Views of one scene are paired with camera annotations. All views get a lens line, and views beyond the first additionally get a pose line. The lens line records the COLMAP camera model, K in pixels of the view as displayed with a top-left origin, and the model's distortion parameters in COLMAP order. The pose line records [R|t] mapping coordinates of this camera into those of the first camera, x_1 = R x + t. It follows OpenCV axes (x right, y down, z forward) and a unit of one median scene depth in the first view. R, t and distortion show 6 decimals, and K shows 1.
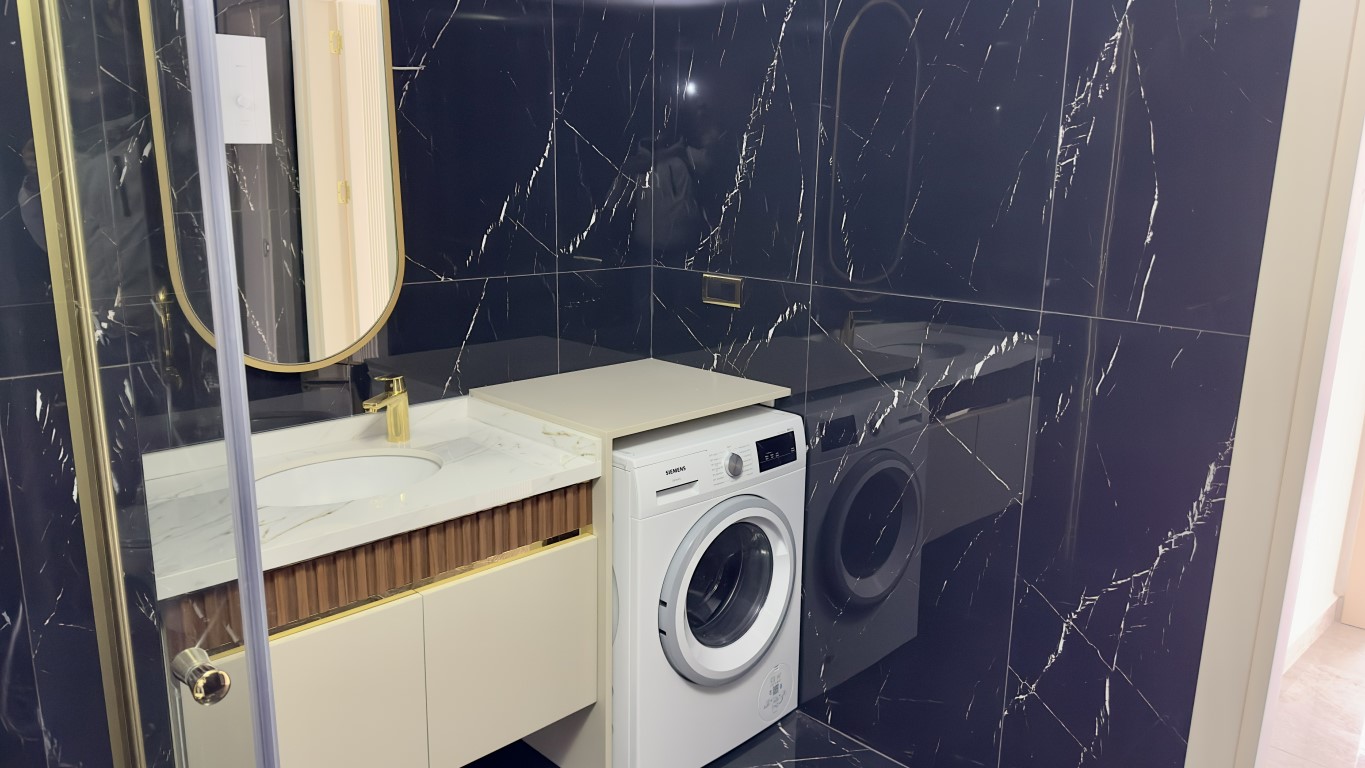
lens RADIAL K [[968.7, 0, 684.2], [0, 968.7, 386.6], [0, 0, 1]] dist [0.038273, -0.000044]
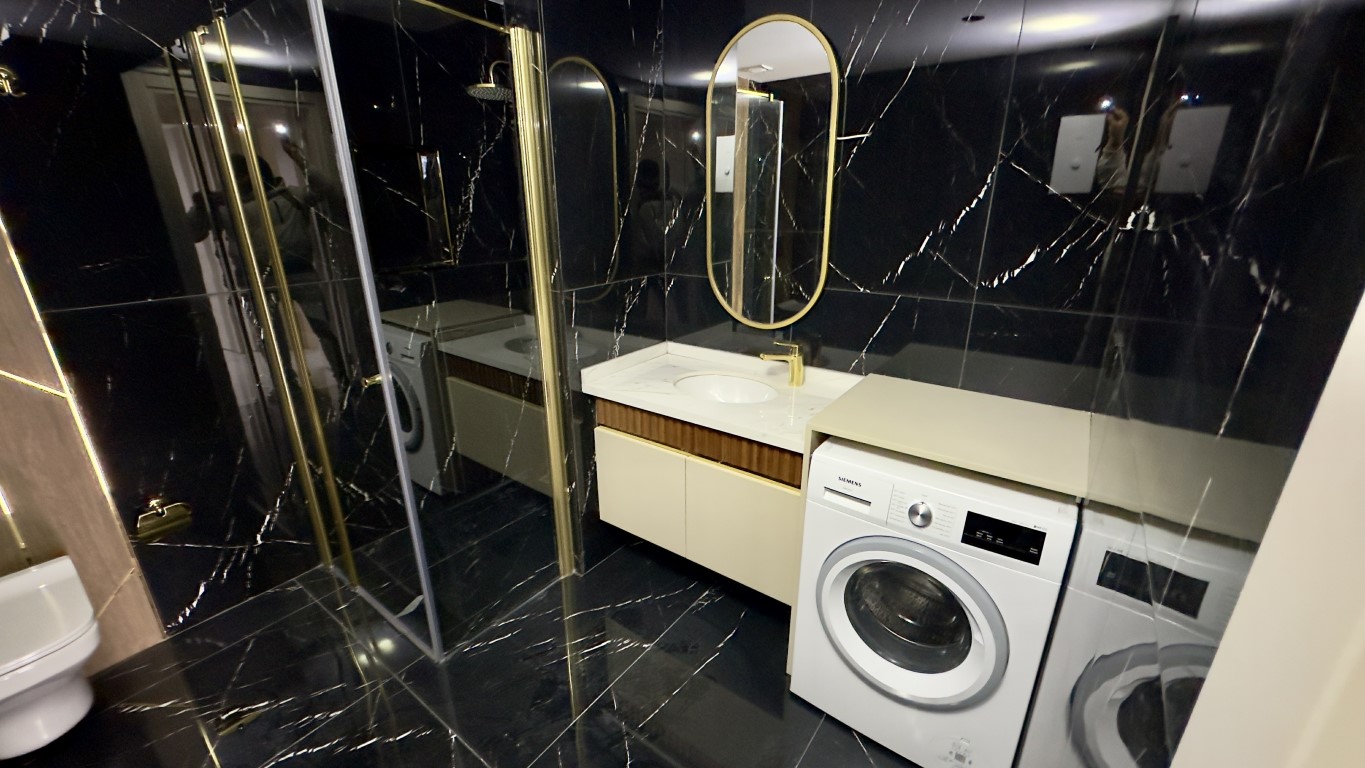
lens RADIAL K [[543.0, 0, 684.9], [0, 543.0, 380.3], [0, 0, 1]] dist [-0.000580, -0.000003]
pose [[0.151792, 0.302306, -0.941048, 0.469606], [-0.208096, 0.940514, 0.268569, -0.139693], [0.966258, 0.155061, 0.205671, 0.591168]]
